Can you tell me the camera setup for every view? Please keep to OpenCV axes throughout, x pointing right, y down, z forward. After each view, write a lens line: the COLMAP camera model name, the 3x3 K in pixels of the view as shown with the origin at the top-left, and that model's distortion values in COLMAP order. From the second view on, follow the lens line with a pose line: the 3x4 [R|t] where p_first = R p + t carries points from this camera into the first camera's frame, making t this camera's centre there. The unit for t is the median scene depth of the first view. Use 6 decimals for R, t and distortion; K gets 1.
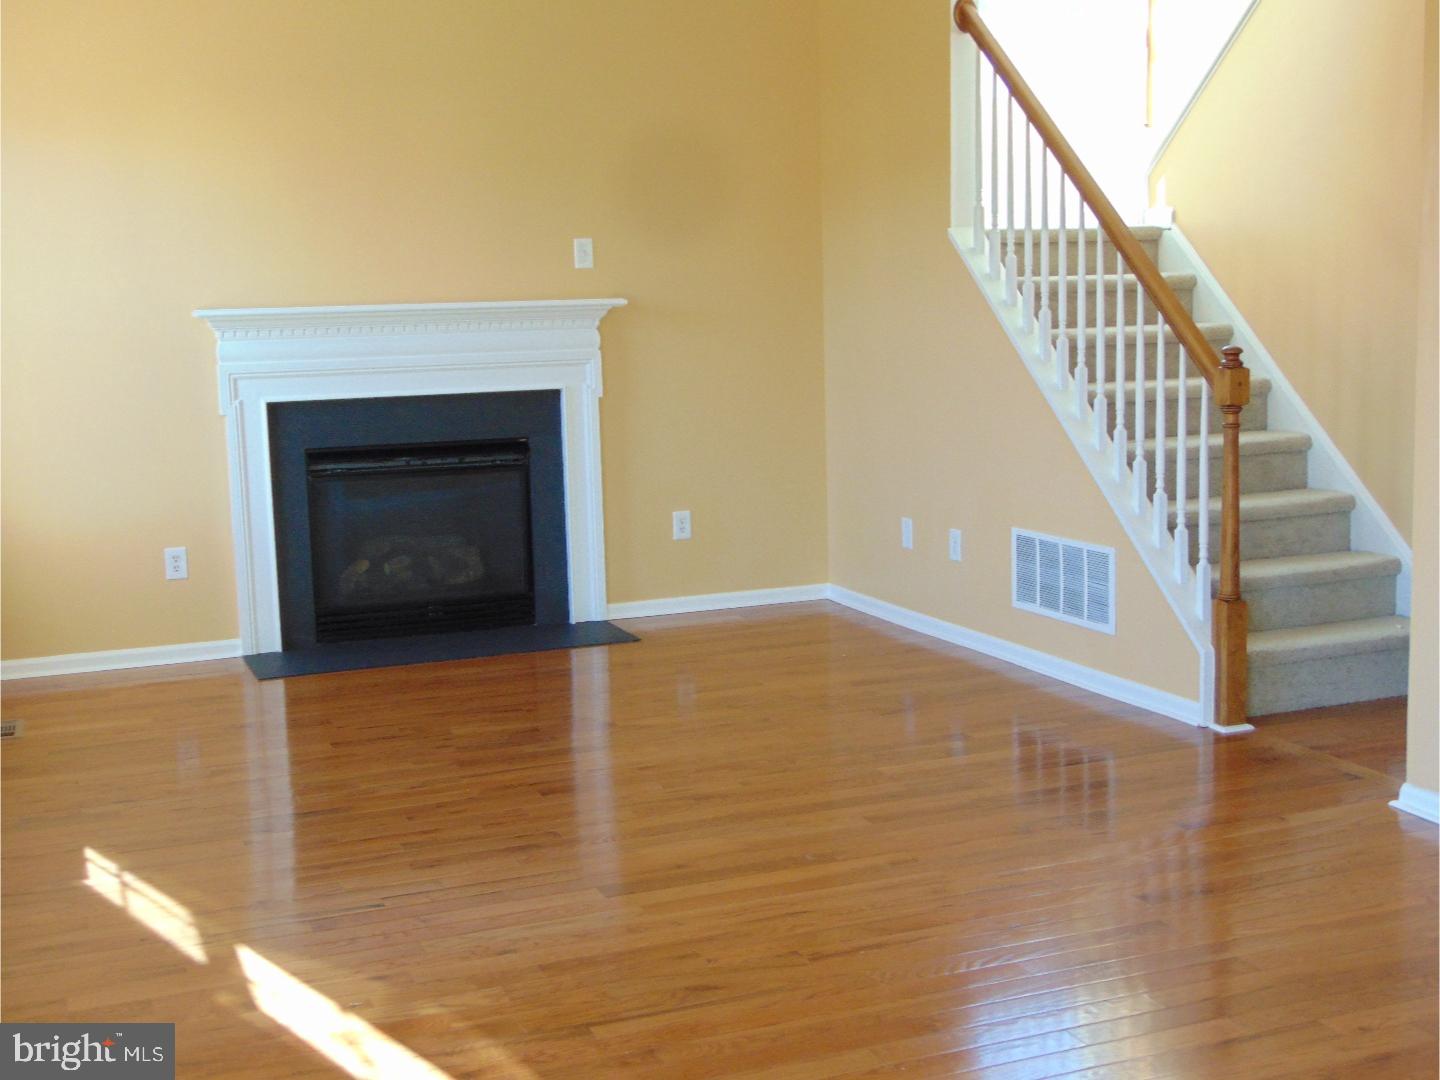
lens RADIAL K [[1737.3, 0, 720.0], [0, 1737.3, 540.0], [0, 0, 1]] dist [-0.001850, -0.003799]
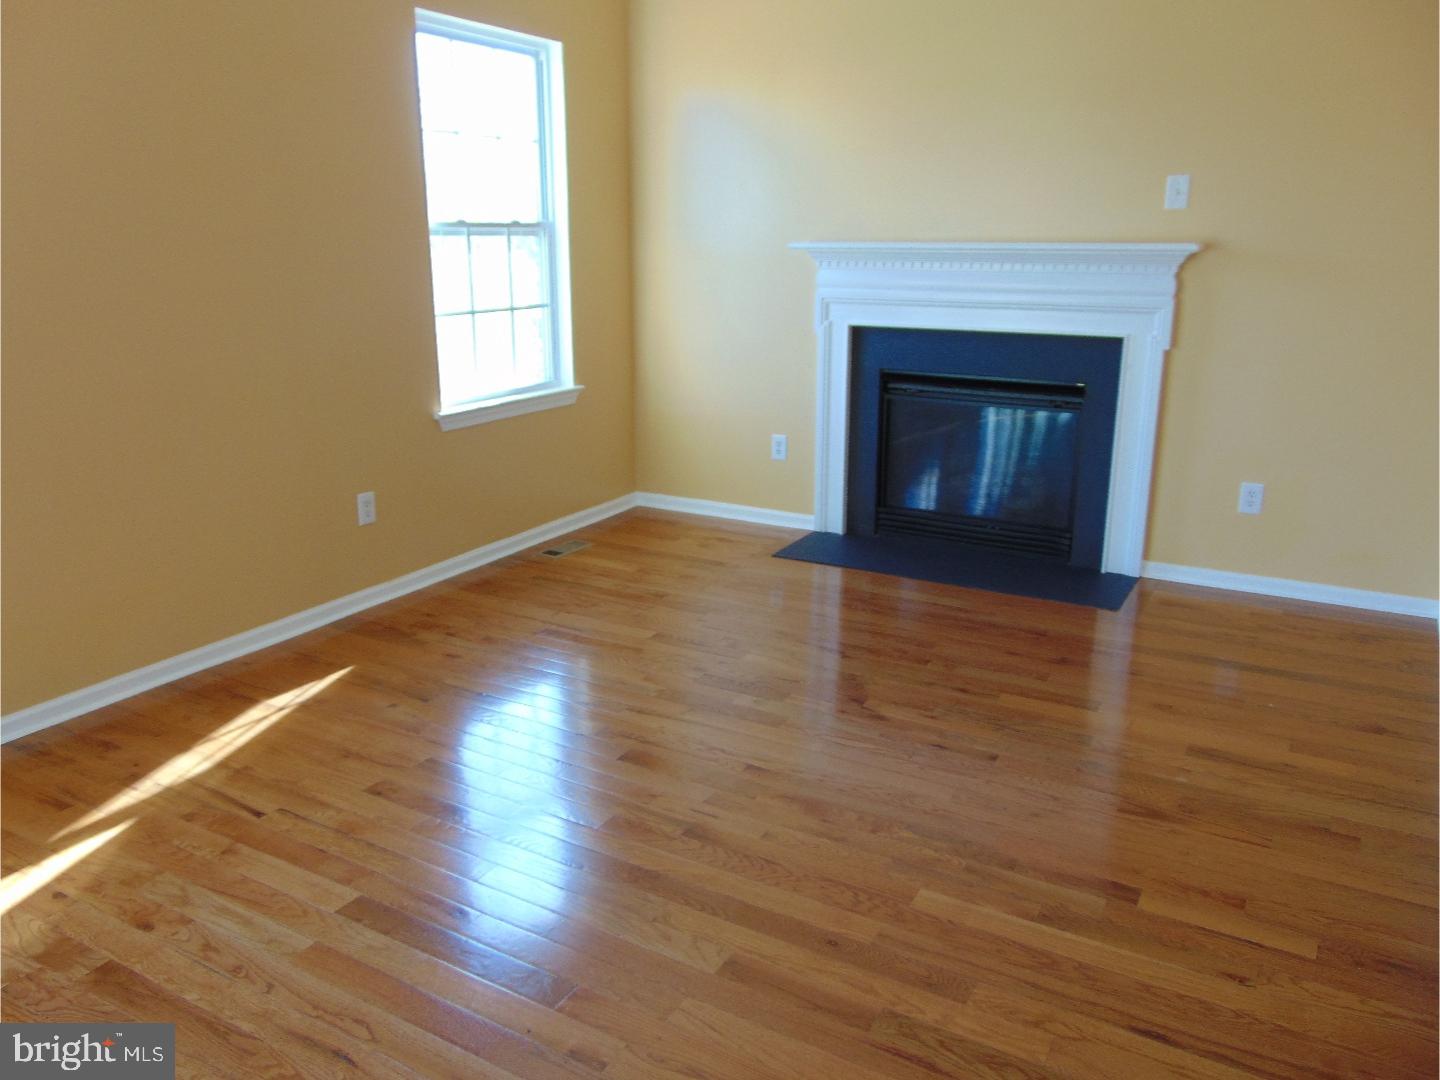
lens RADIAL K [[1077.2, 0, 720.0], [0, 1077.2, 540.0], [0, 0, 1]] dist [-0.050653, 0.111196]
pose [[0.614221, 0.240078, -0.751728, 0.263457], [-0.123639, 0.970111, 0.208800, -0.079181], [0.779388, -0.035306, 0.625546, 0.474886]]
